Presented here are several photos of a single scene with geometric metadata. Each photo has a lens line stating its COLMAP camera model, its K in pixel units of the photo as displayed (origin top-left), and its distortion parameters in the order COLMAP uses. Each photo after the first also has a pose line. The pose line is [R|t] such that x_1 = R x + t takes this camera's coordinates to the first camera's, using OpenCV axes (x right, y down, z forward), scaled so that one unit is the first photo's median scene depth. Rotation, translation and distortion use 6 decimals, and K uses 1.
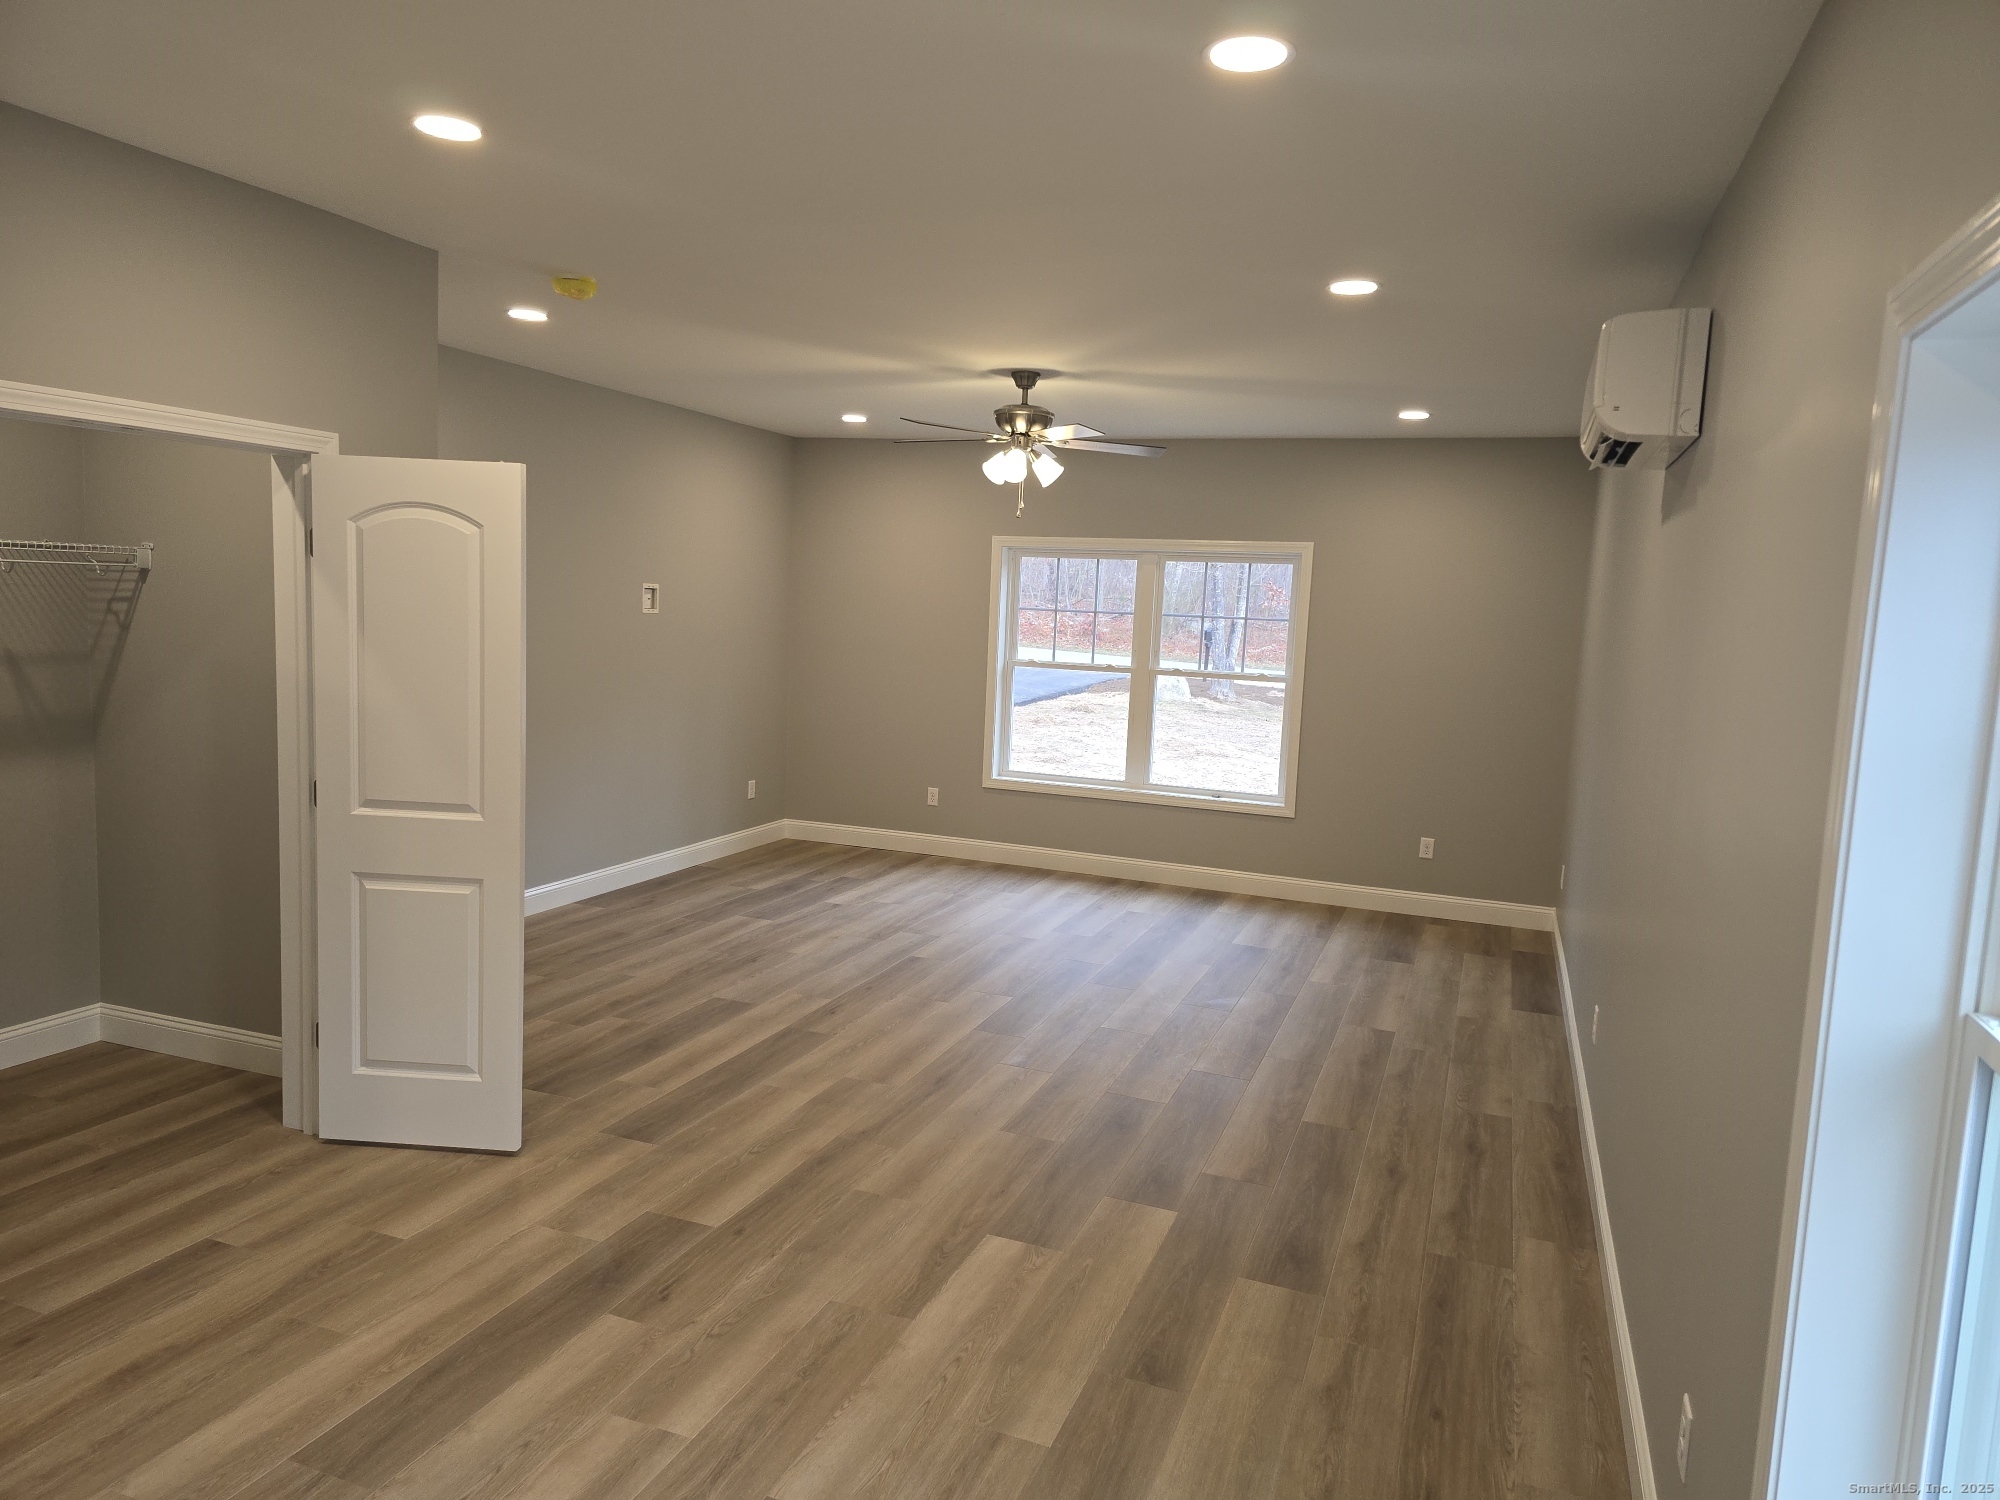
lens RADIAL K [[1332.9, 0, 1000.0], [0, 1332.9, 750.0], [0, 0, 1]] dist [0.059567, -0.056925]
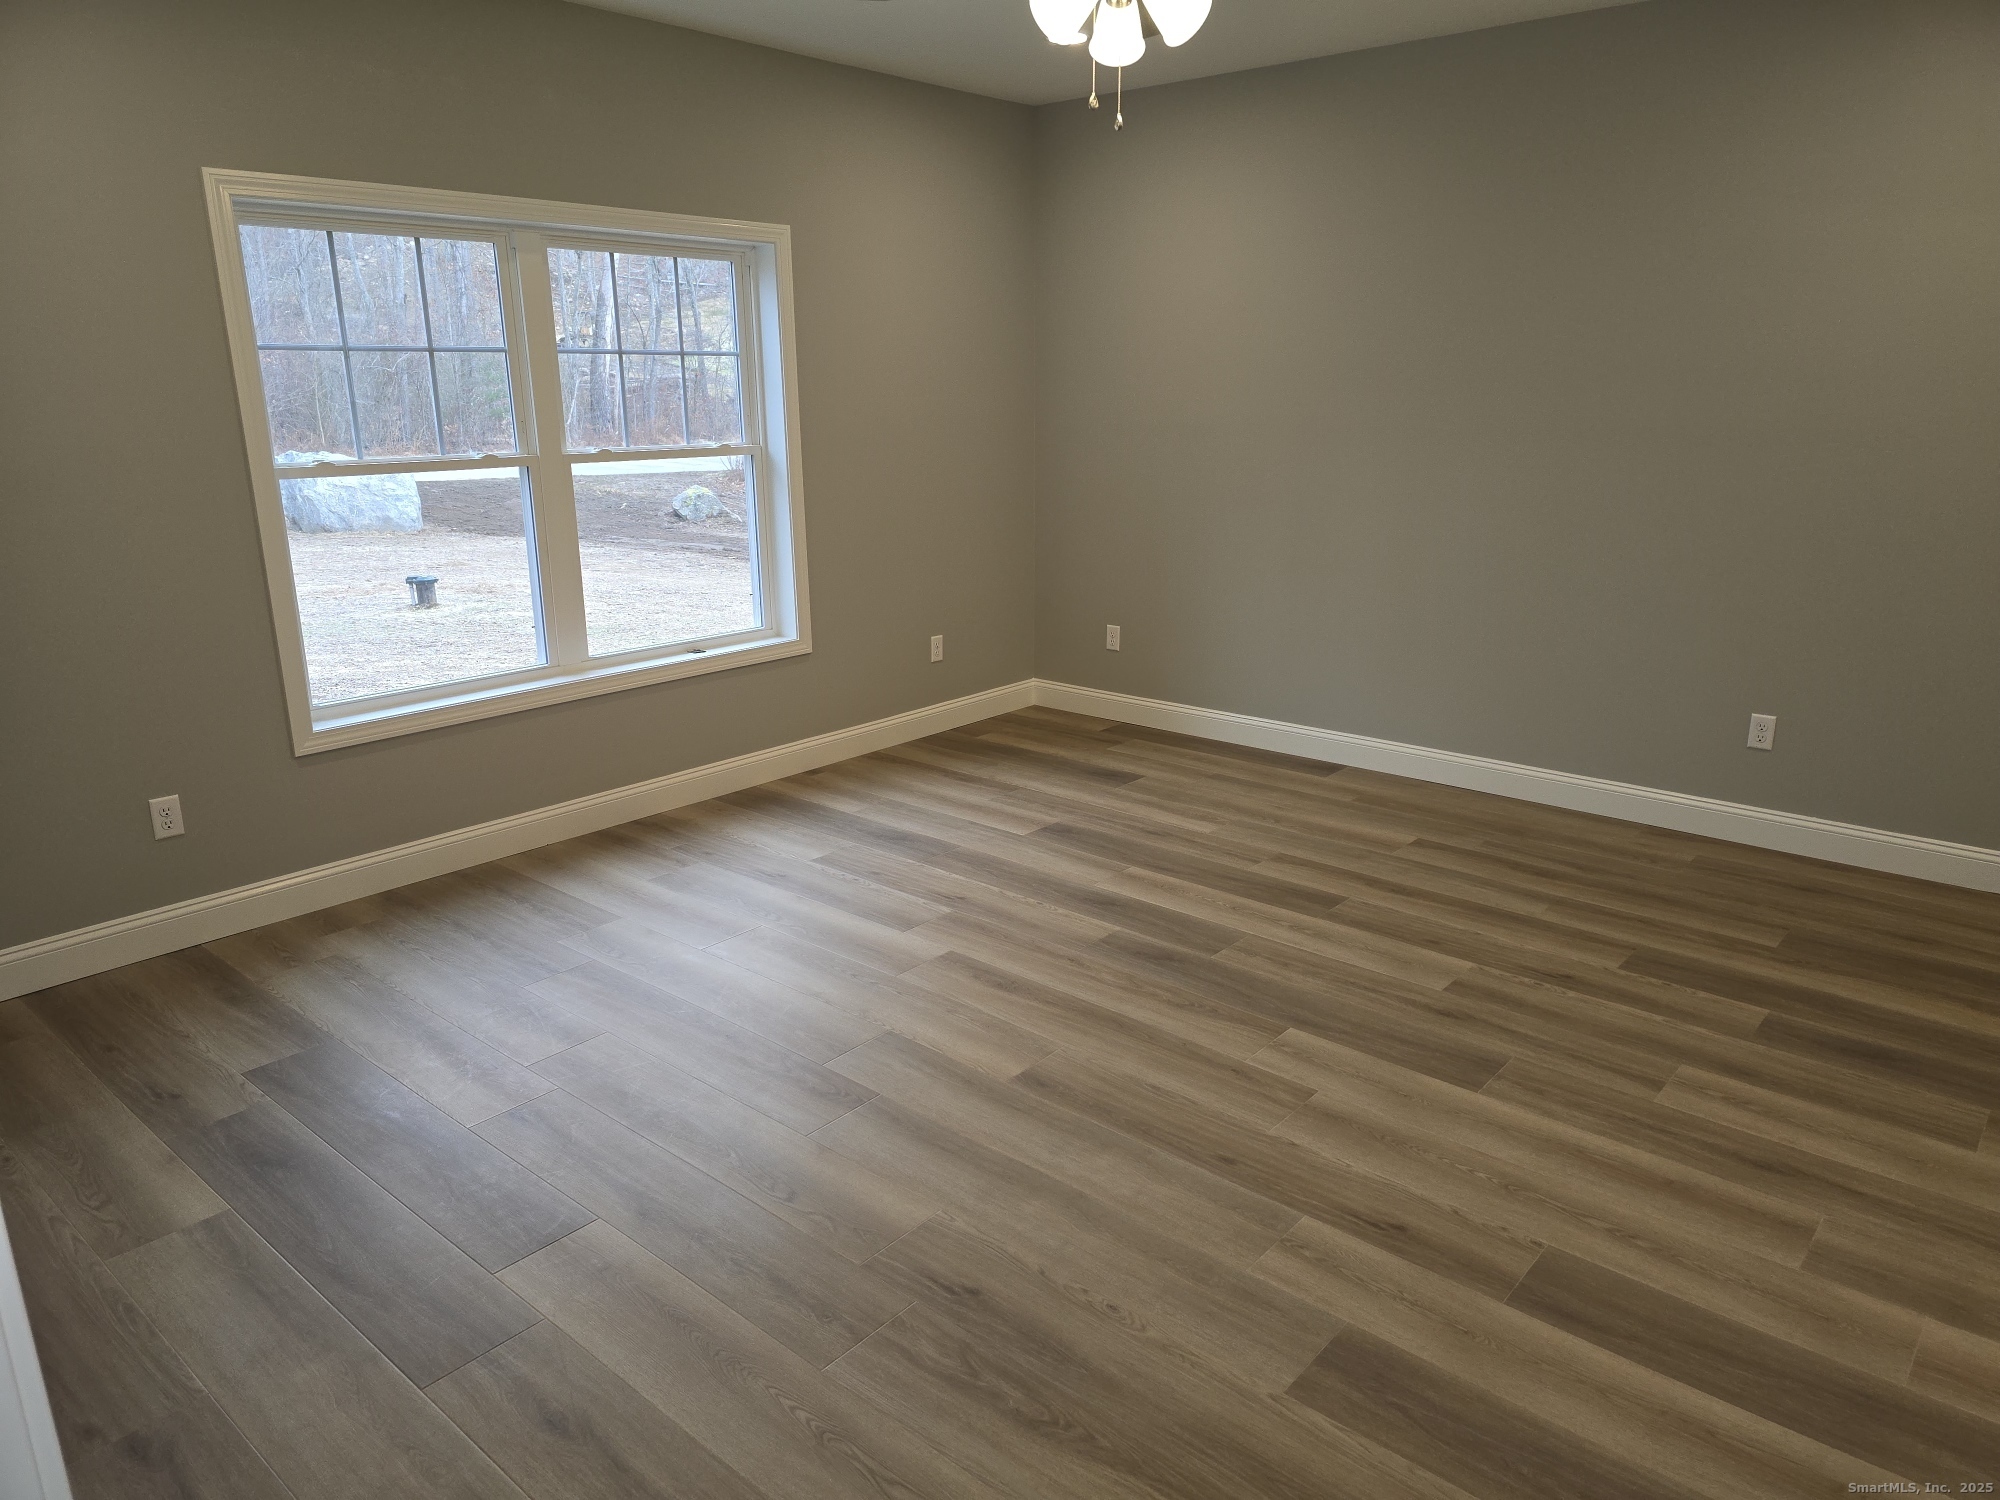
lens RADIAL K [[1332.9, 0, 1000.0], [0, 1332.9, 750.0], [0, 0, 1]] dist [0.059567, -0.056925]
pose [[0.325831, -0.304151, 0.895168, -0.487685], [0.120583, 0.952476, 0.279732, -0.104558], [-0.937707, 0.016796, 0.347022, 0.853244]]
